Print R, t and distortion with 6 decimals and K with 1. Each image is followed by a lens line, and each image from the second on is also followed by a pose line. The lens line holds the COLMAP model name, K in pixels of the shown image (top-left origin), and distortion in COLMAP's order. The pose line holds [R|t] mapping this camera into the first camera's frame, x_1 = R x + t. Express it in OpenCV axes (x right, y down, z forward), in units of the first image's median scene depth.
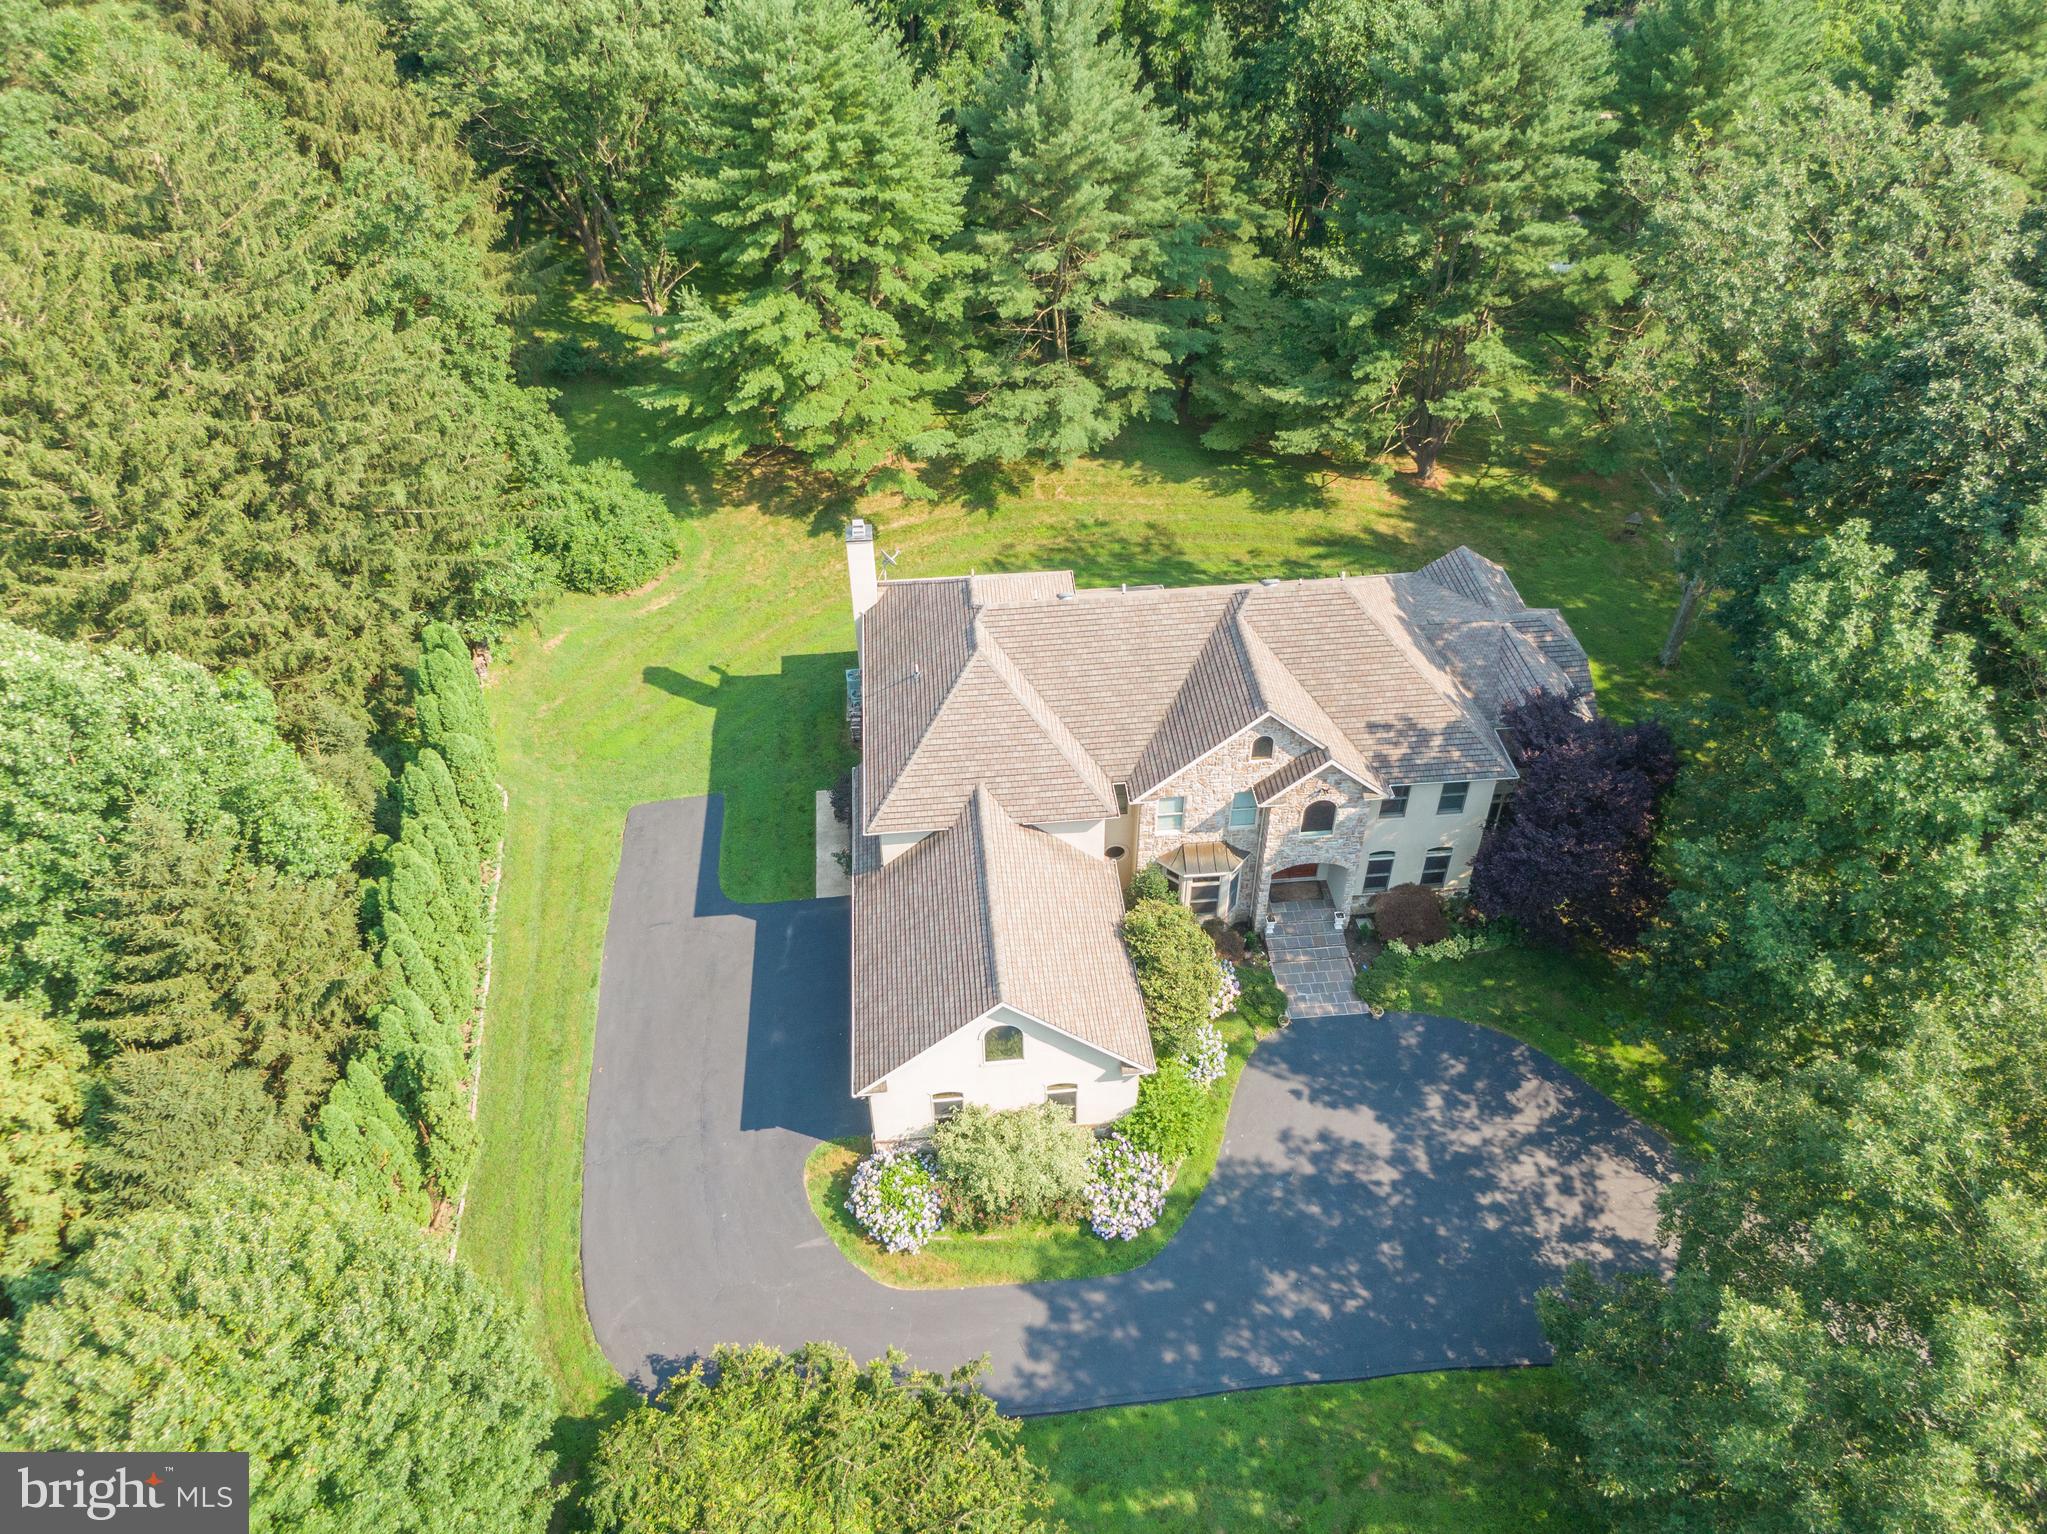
lens RADIAL K [[1458.1, 0, 1029.7], [0, 1458.1, 784.4], [0, 0, 1]] dist [0.024964, -0.056911]
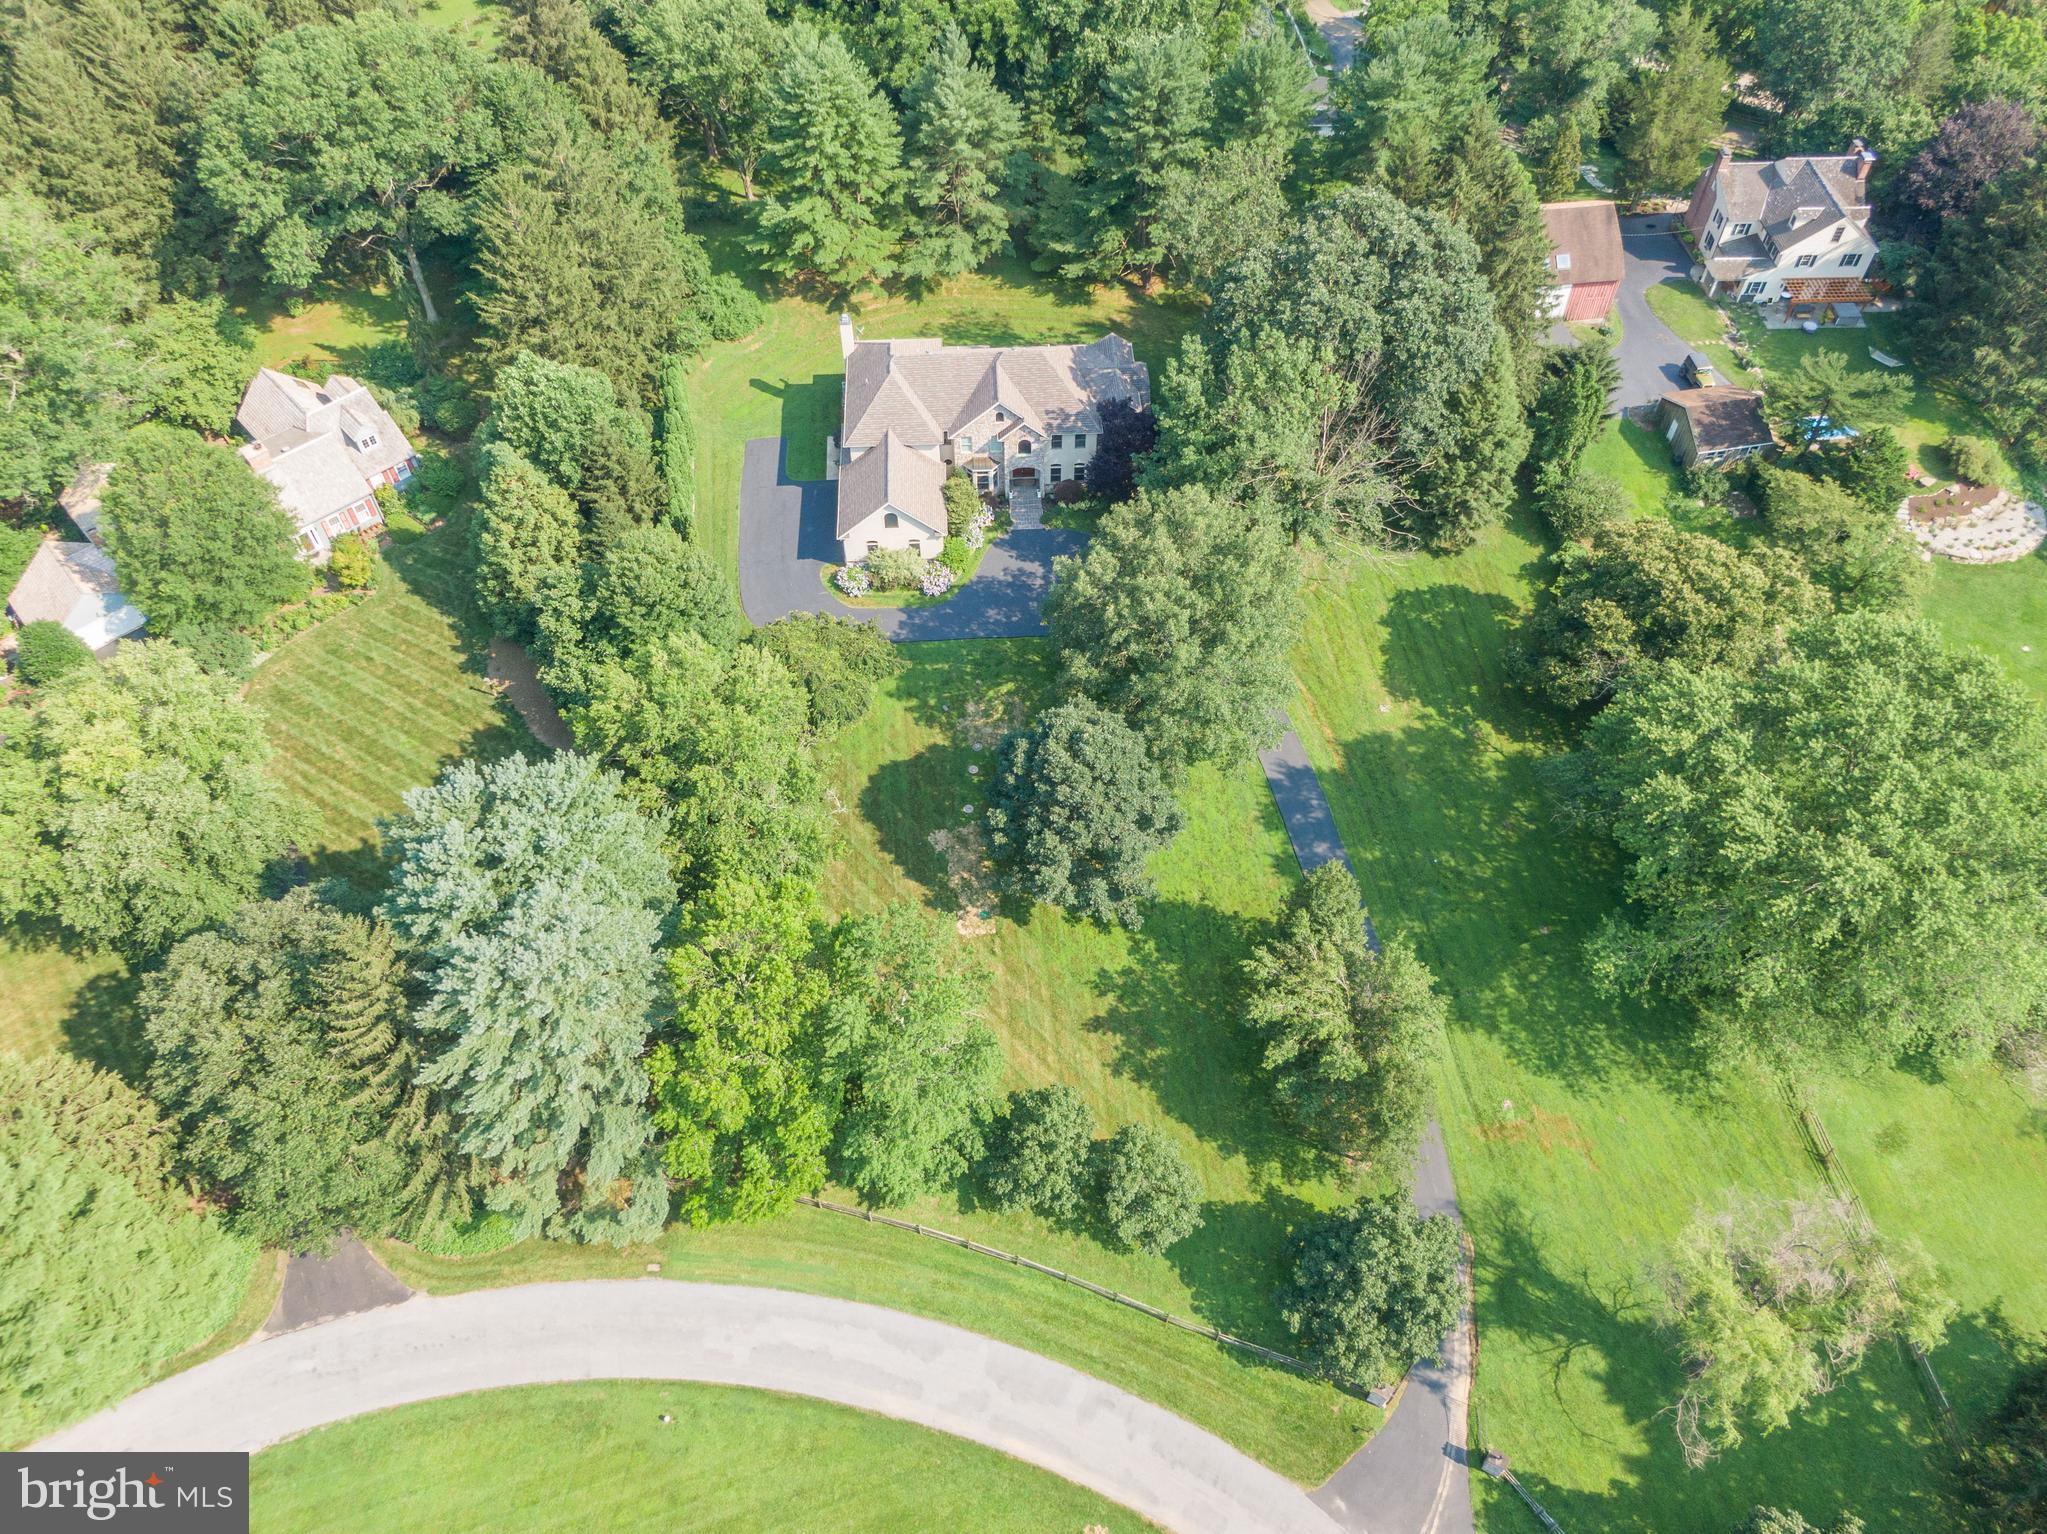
lens RADIAL K [[1458.1, 0, 1039.9], [0, 1458.1, 801.9], [0, 0, 1]] dist [0.024964, -0.056911]
pose [[0.999299, 0.034850, -0.013693, 0.260890], [-0.031667, 0.981734, 0.187603, 0.139698], [0.019981, -0.187038, 0.982149, -1.479800]]
